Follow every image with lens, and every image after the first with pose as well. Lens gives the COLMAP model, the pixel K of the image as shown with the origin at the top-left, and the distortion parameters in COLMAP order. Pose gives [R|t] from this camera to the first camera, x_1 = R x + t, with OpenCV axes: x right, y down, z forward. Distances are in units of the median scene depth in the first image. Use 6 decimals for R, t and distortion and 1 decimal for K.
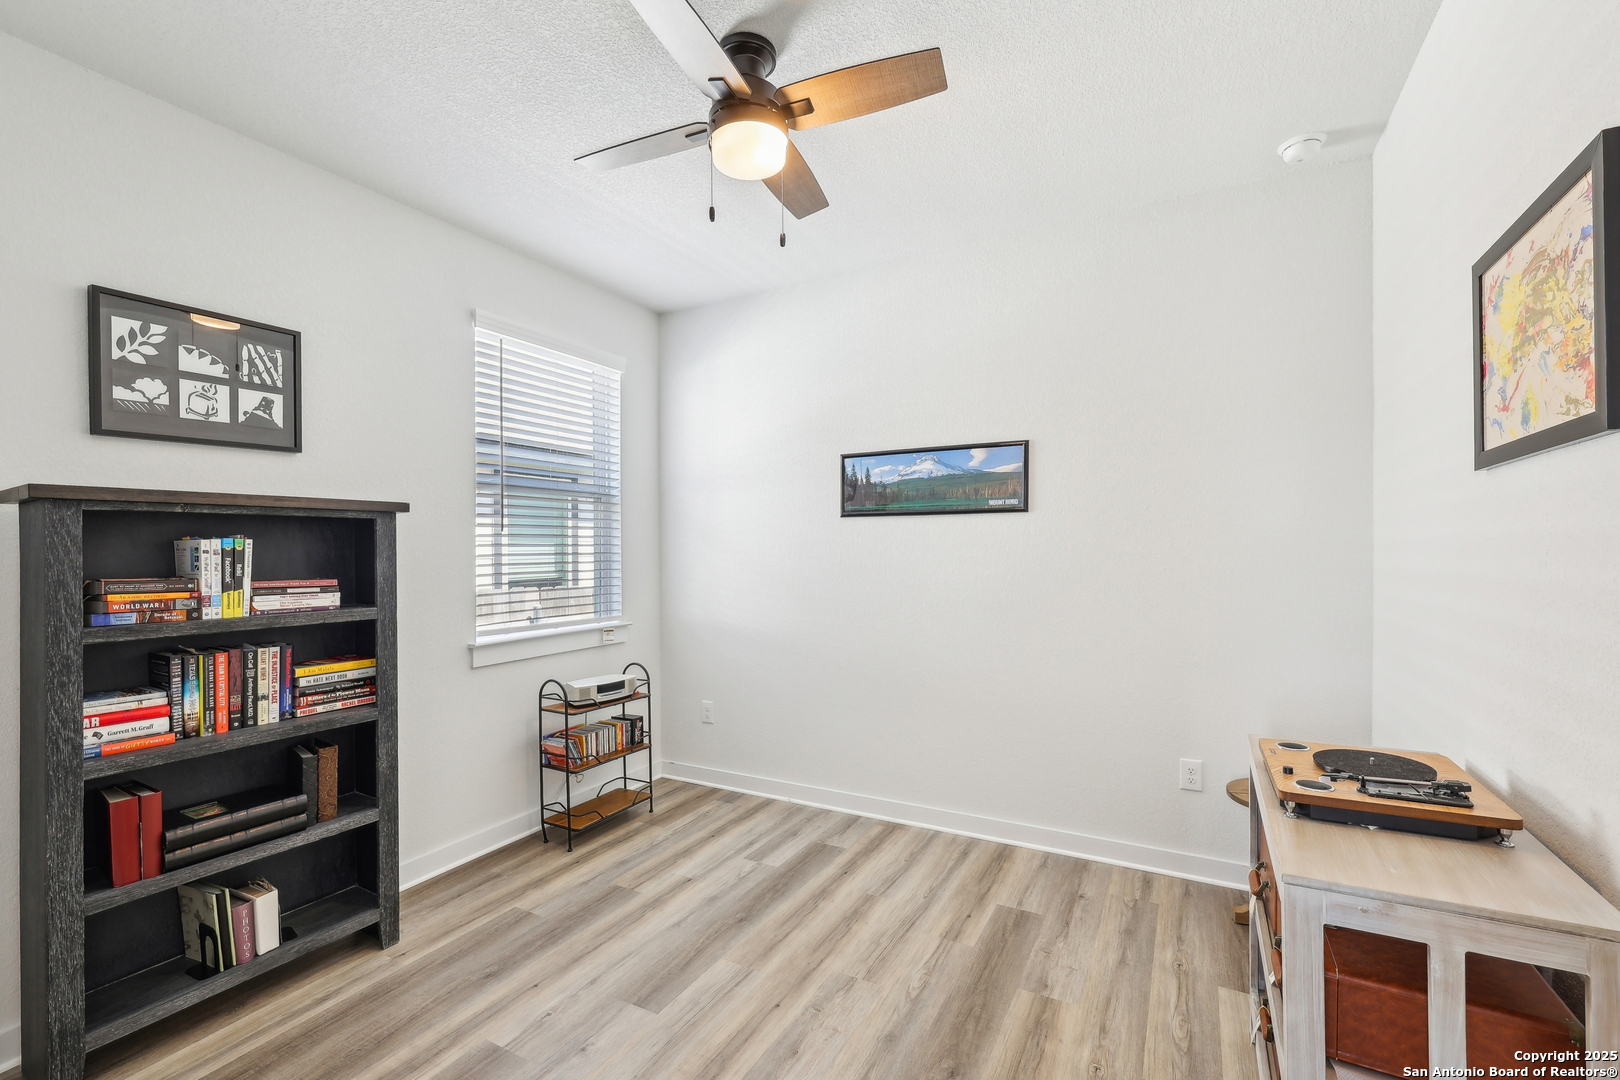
lens RADIAL K [[691.8, 0, 816.7], [0, 691.8, 549.3], [0, 0, 1]] dist [0.002938, 0.000698]
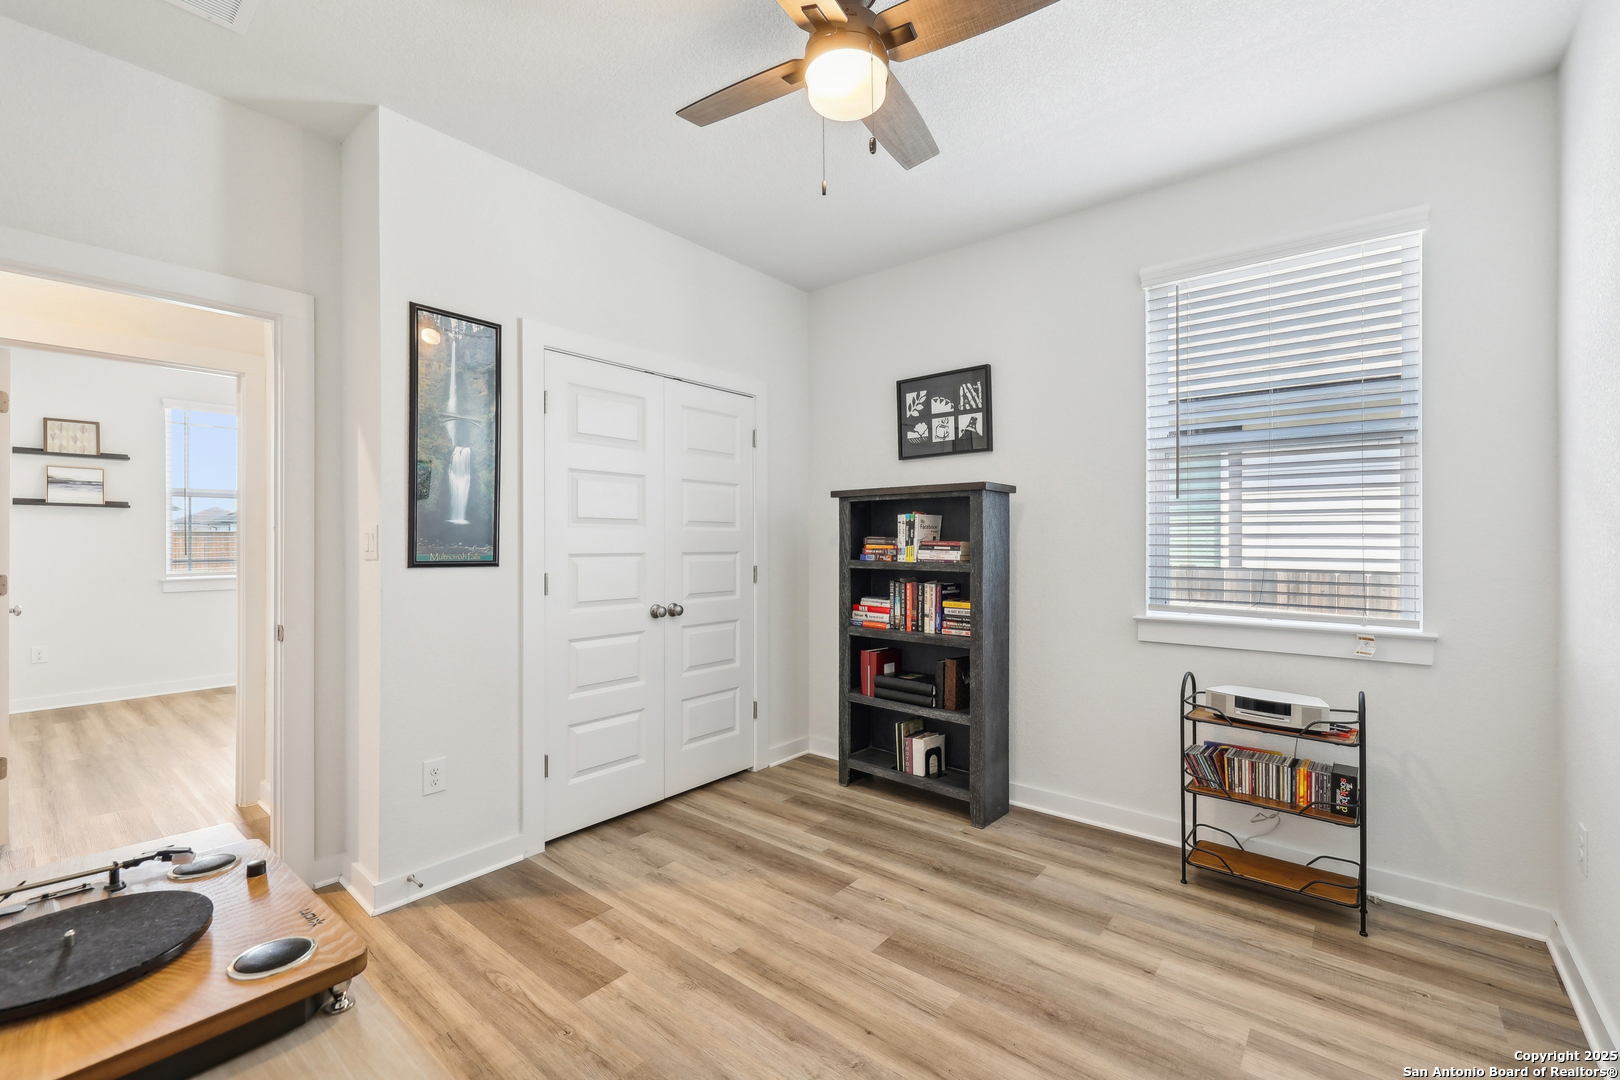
lens RADIAL K [[691.8, 0, 816.3], [0, 691.8, 533.5], [0, 0, 1]] dist [0.002938, 0.000698]
pose [[-0.188679, 0.003207, -0.982034, 0.750888], [0.000521, 0.999995, 0.003166, 0.023456], [0.982039, 0.000085, -0.188680, 1.015264]]
